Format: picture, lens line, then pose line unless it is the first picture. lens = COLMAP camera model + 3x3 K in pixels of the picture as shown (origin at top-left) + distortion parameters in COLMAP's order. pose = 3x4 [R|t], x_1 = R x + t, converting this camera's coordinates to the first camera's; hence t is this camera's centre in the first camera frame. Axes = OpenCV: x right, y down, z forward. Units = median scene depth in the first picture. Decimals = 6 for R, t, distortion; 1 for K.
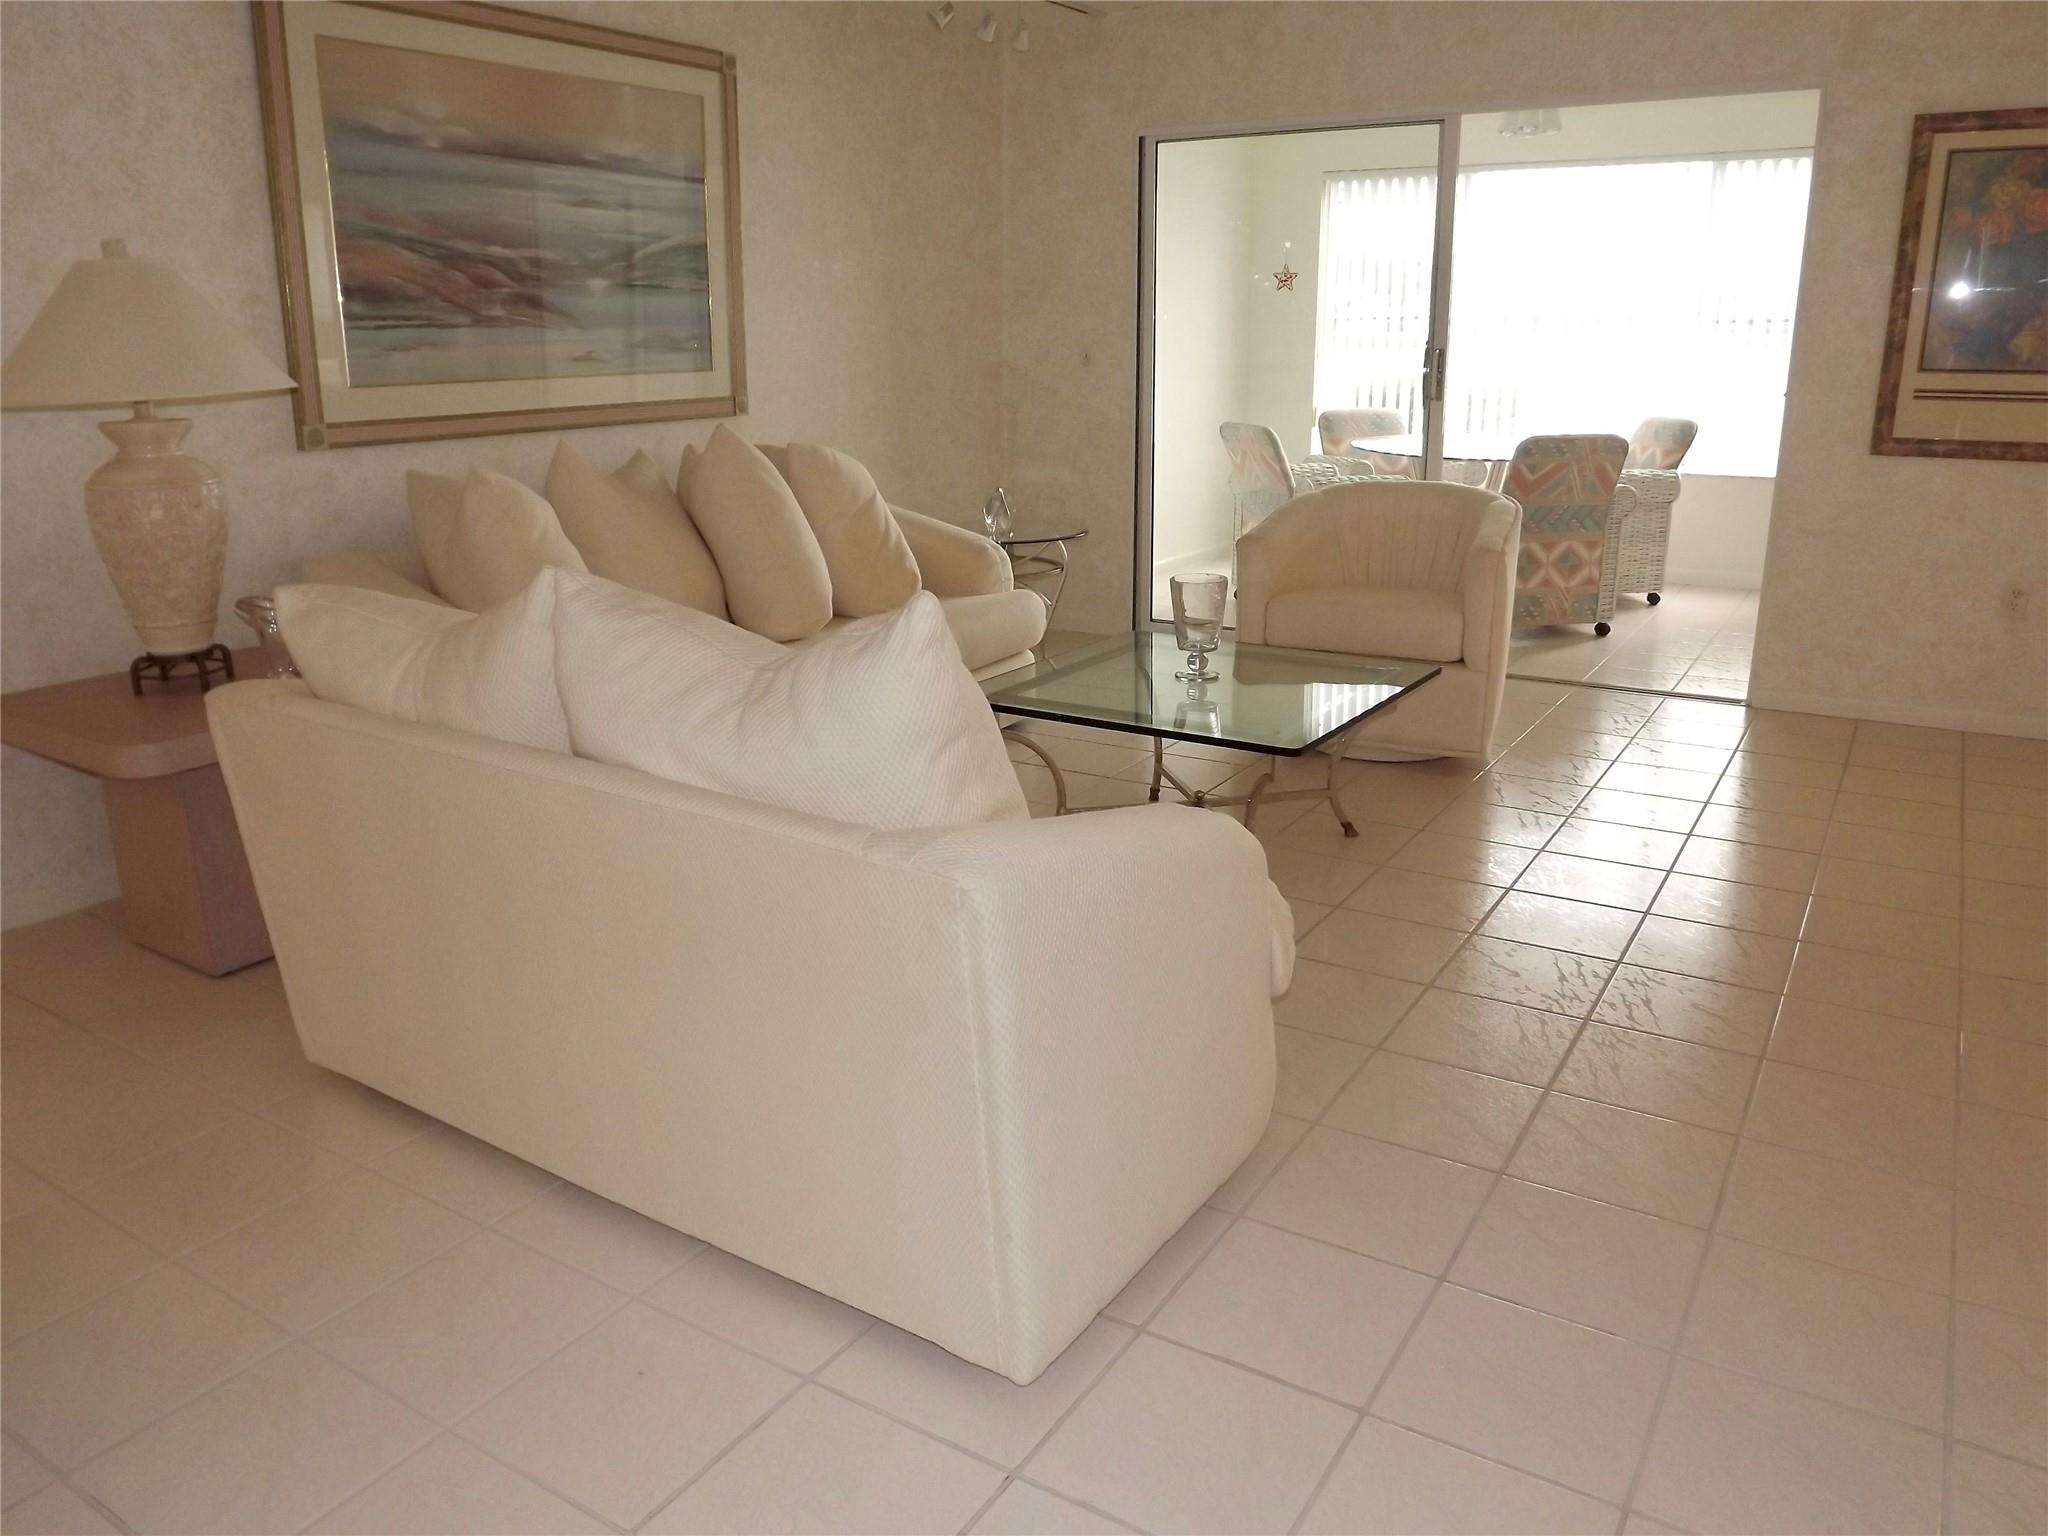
lens RADIAL K [[1388.6, 0, 1009.9], [0, 1388.6, 764.4], [0, 0, 1]] dist [-0.077630, 0.019690]
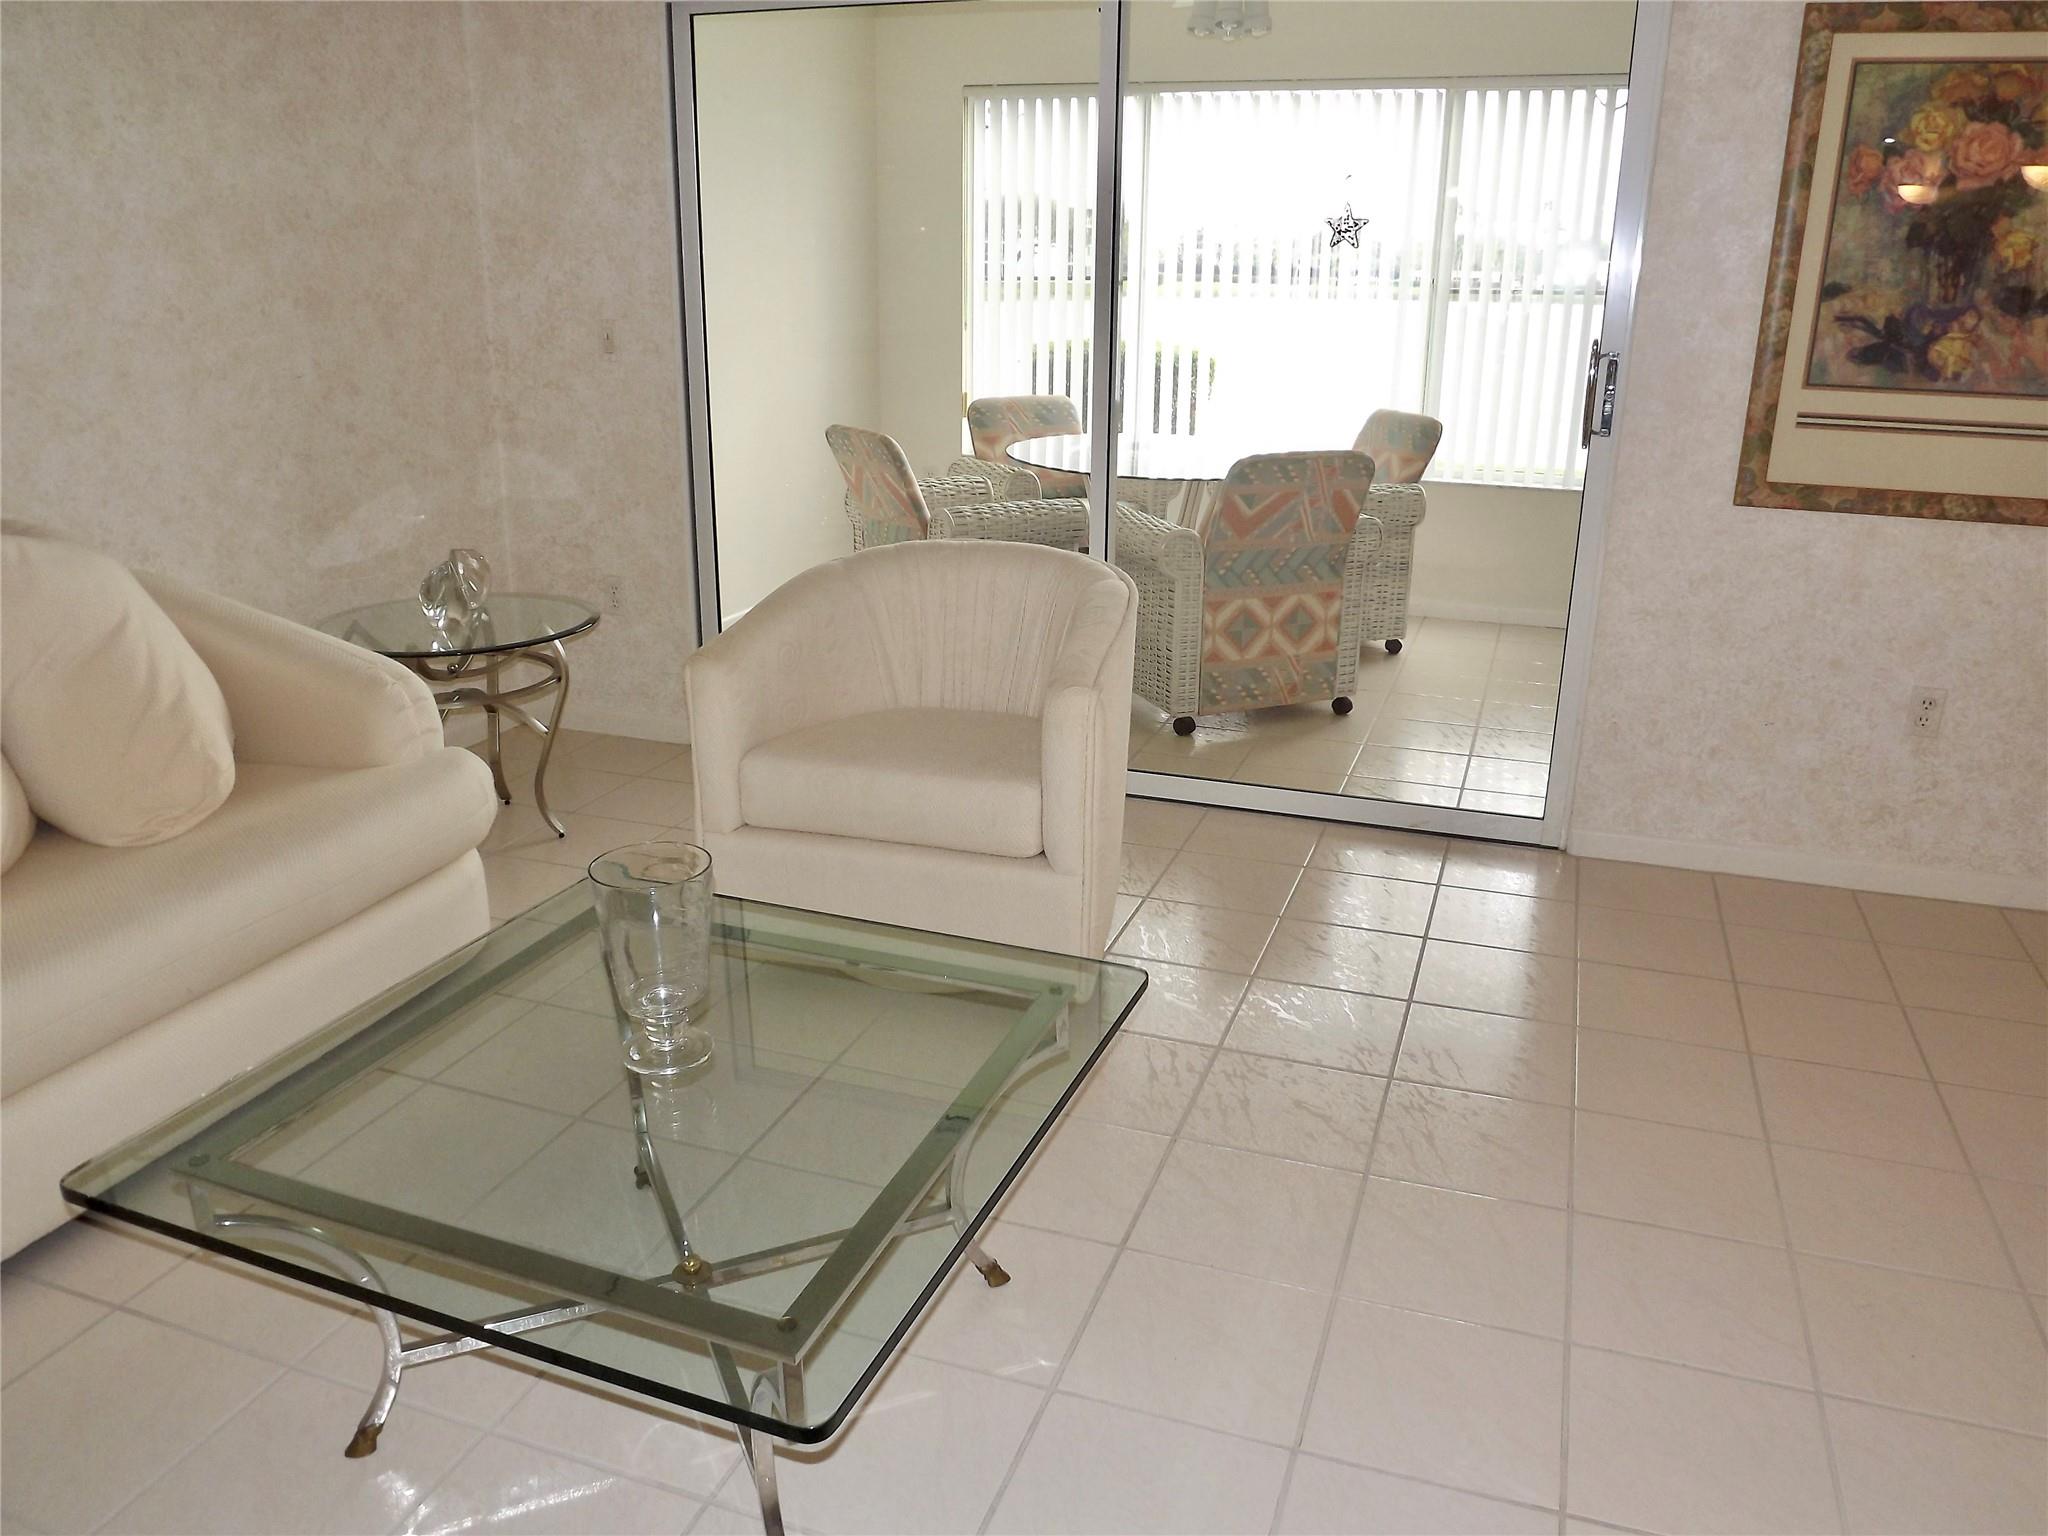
lens RADIAL K [[1455.7, 0, 1011.6], [0, 1455.7, 766.7], [0, 0, 1]] dist [-0.059774, 0.015476]
pose [[0.974623, -0.047632, 0.218726, 0.084286], [0.041949, 0.998652, 0.030556, -0.102913], [-0.219886, -0.020605, 0.975308, 0.275714]]
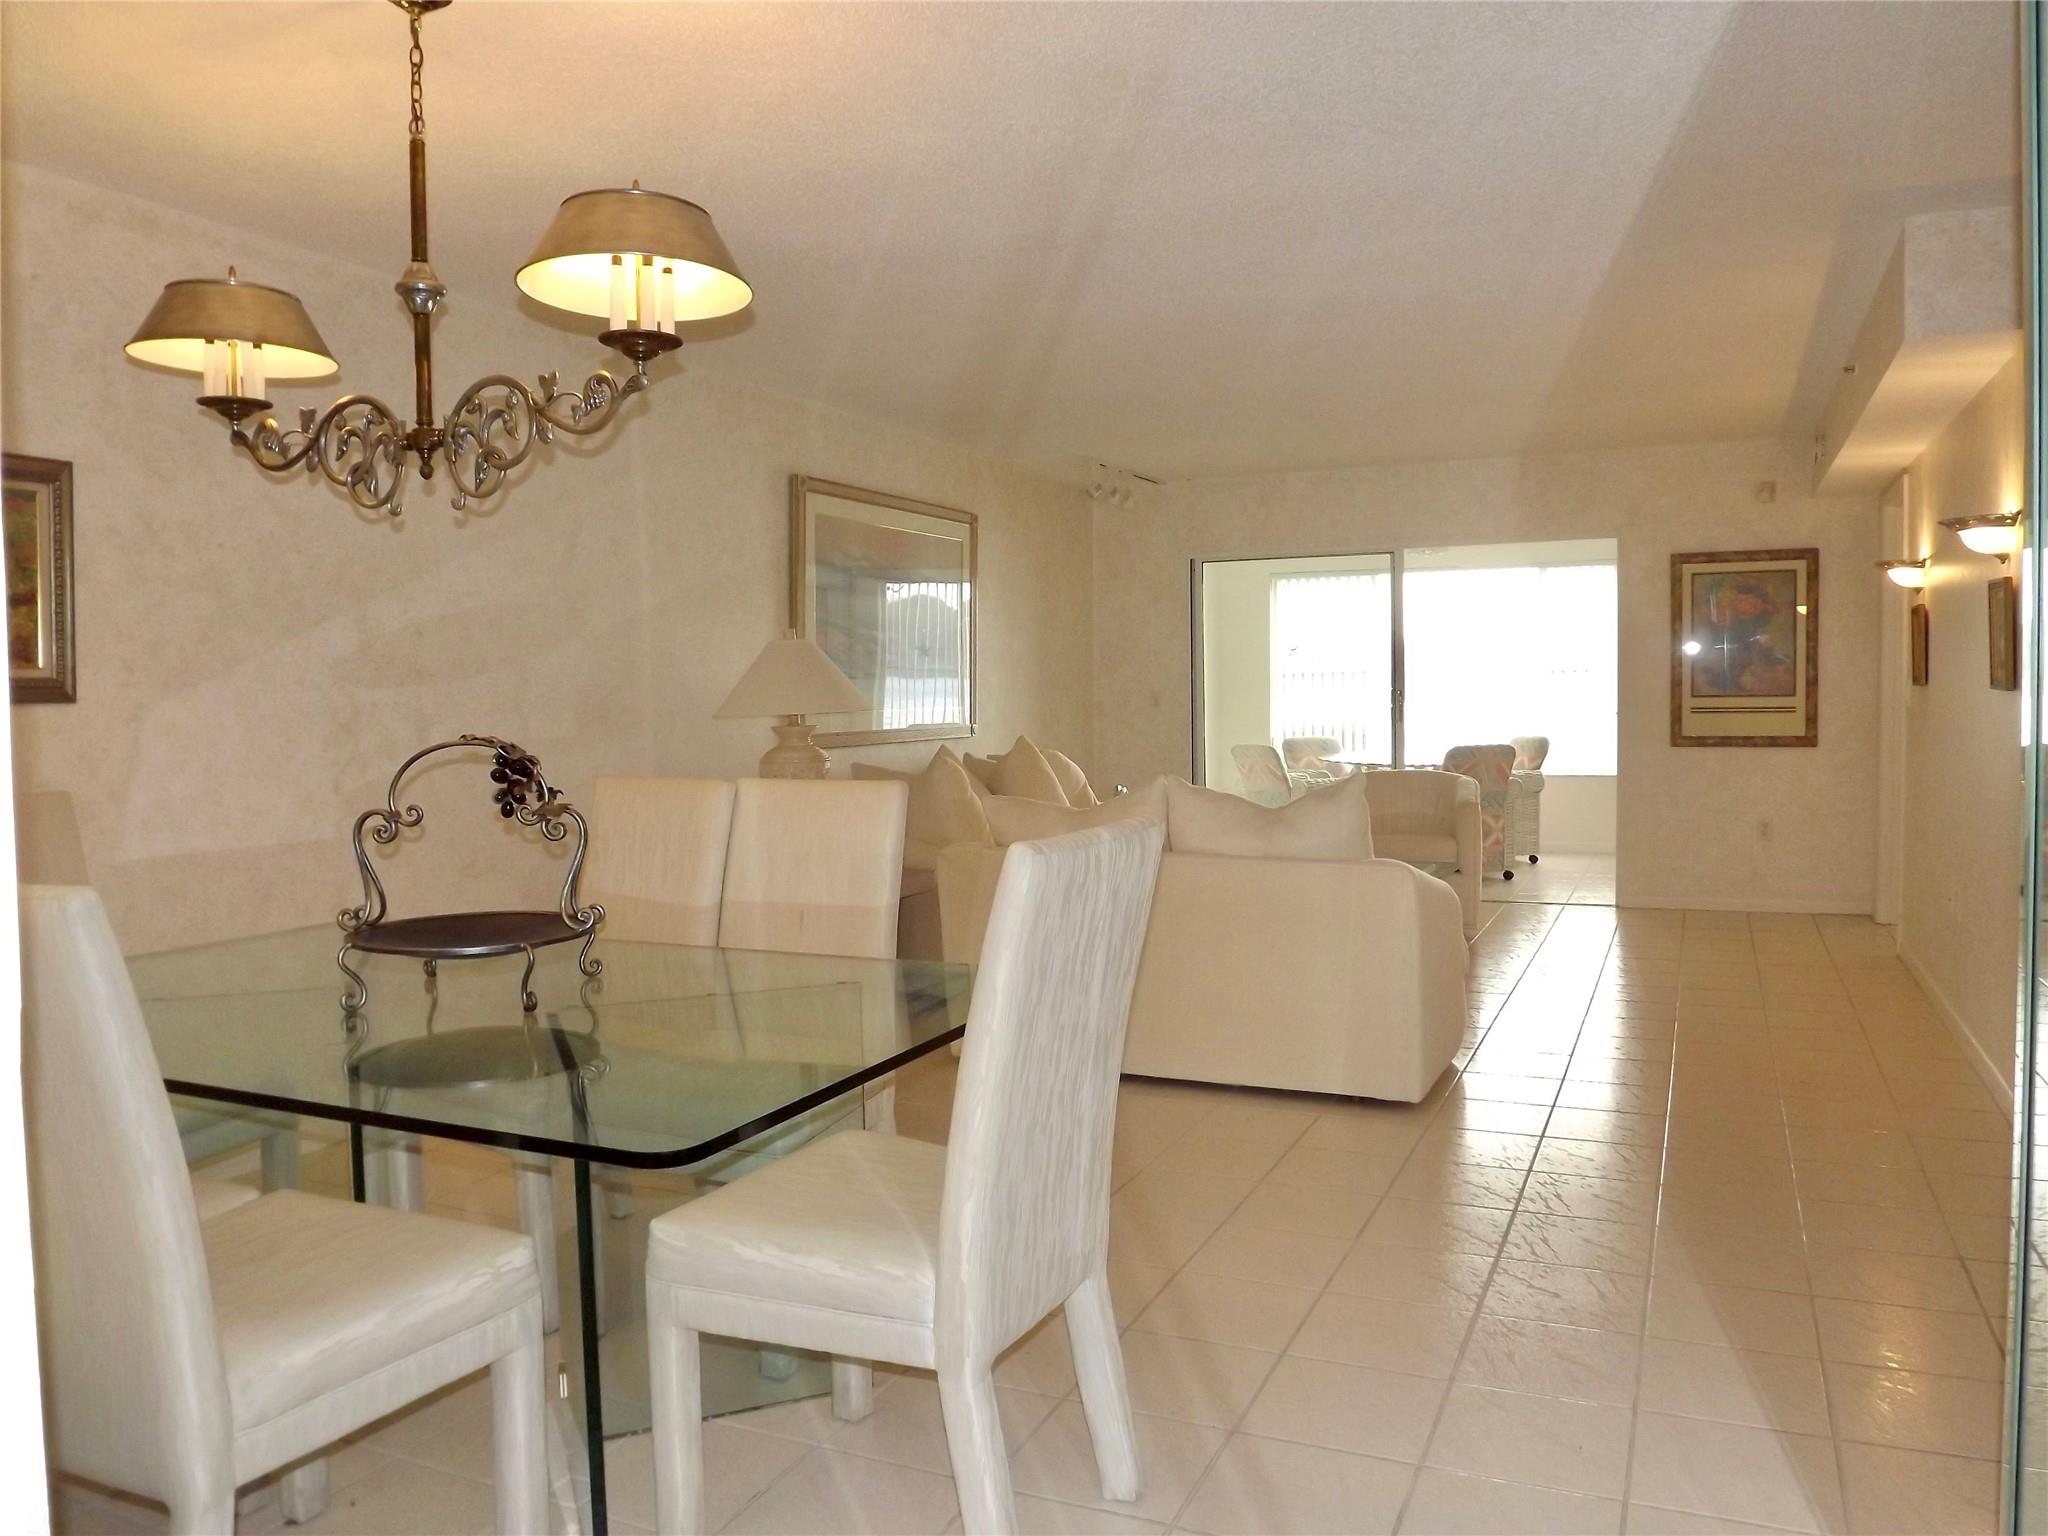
lens RADIAL K [[1455.7, 0, 1039.6], [0, 1455.7, 752.3], [0, 0, 1]] dist [-0.059774, 0.015476]
pose [[0.987513, -0.011562, 0.157111, -0.308817], [0.051326, 0.966499, -0.251486, 0.138184], [-0.148940, 0.256409, 0.955024, -0.436590]]
